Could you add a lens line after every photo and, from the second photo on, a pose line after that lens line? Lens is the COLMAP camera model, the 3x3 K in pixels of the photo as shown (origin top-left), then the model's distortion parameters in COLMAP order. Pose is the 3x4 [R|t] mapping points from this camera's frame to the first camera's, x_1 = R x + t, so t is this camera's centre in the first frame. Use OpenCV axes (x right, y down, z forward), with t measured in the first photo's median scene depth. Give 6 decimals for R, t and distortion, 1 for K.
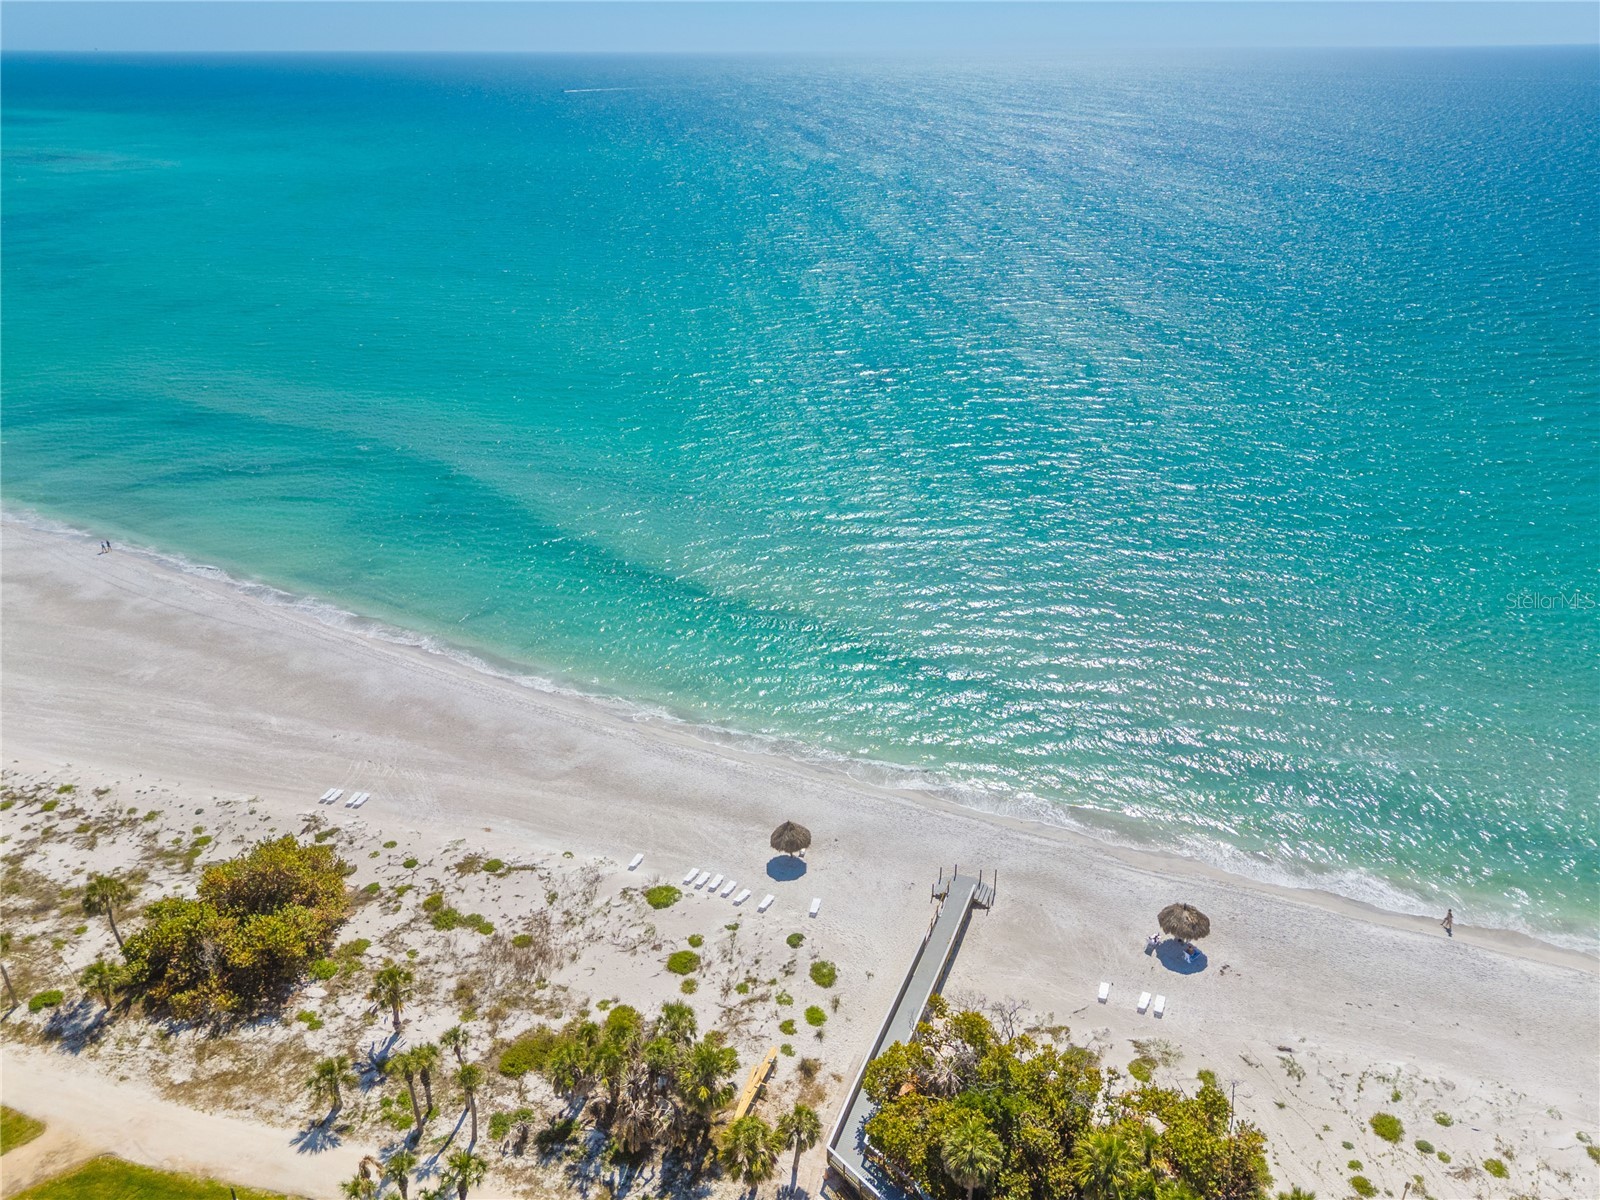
lens RADIAL K [[1165.6, 0, 800.0], [0, 1165.6, 600.0], [0, 0, 1]] dist [0.079091, -0.083005]
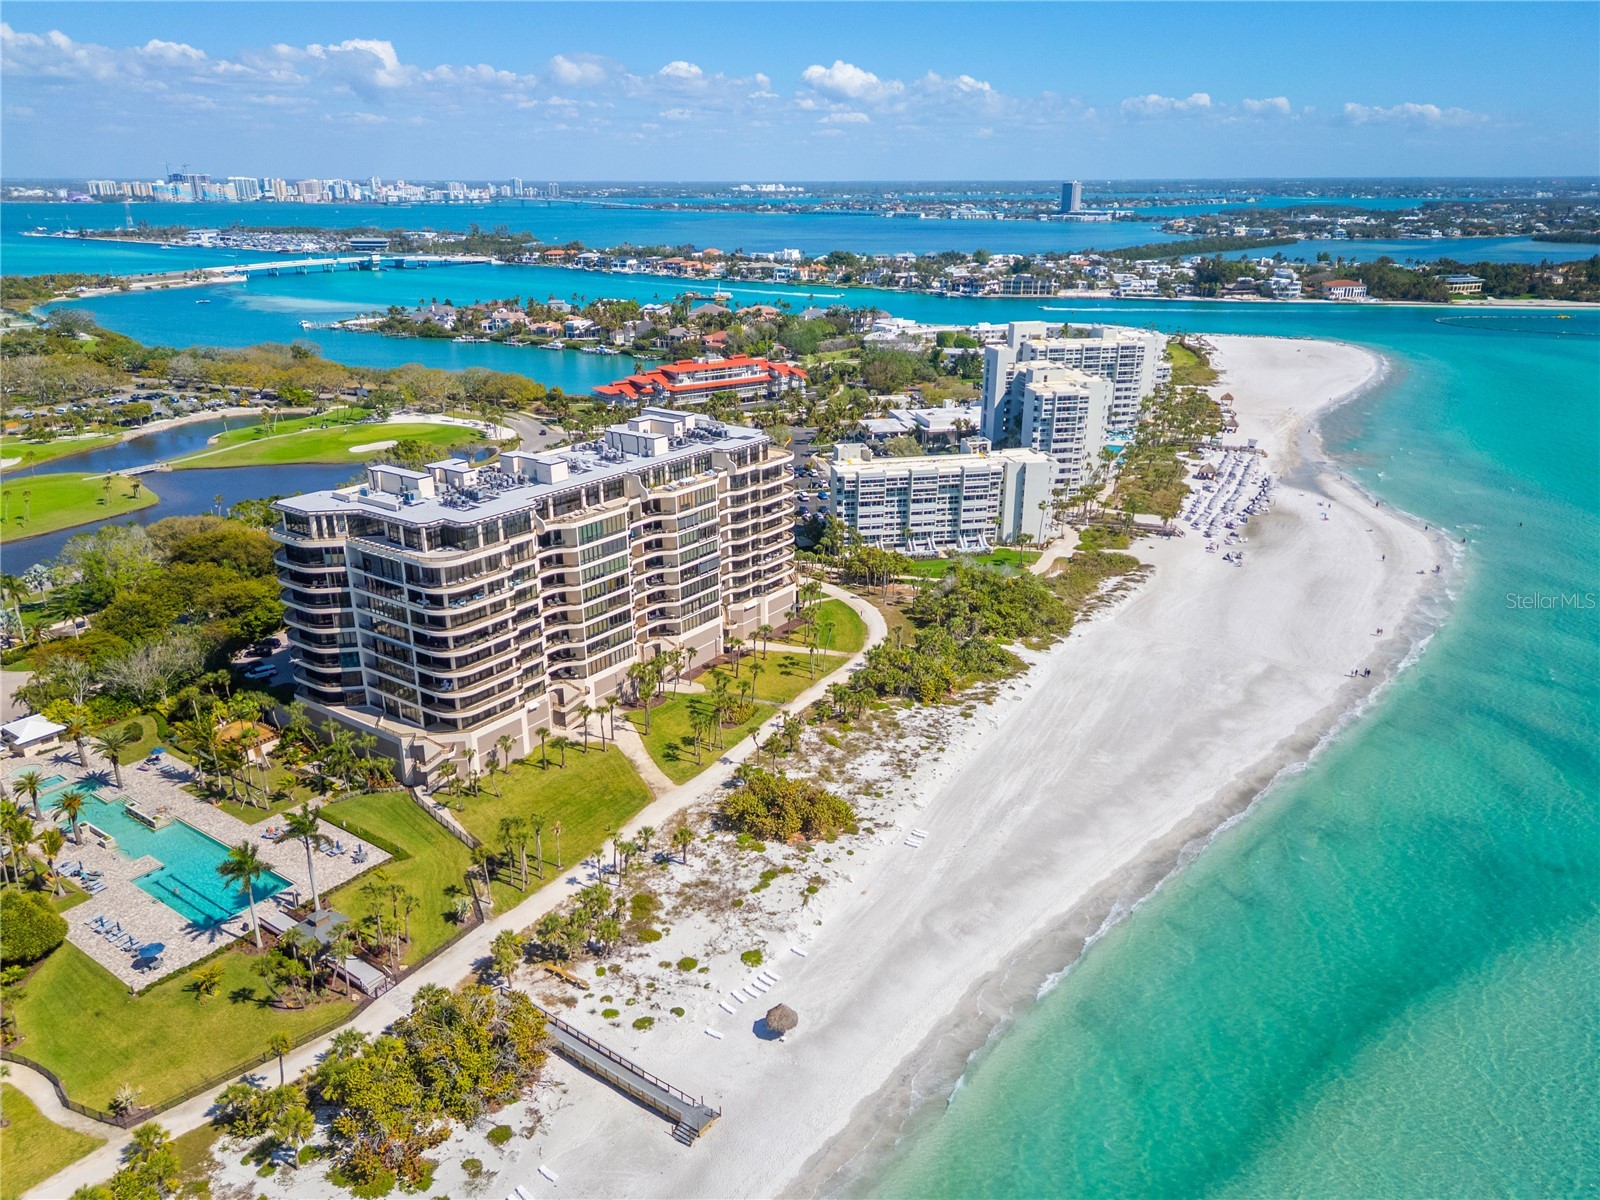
lens RADIAL K [[1140.2, 0, 800.0], [0, 1140.2, 600.0], [0, 0, 1]] dist [0.095580, -0.079918]
pose [[-0.221229, 0.340829, -0.913725, 1.026919], [-0.421313, 0.811592, 0.404739, -0.710969], [0.879518, 0.474505, -0.035952, 0.911902]]
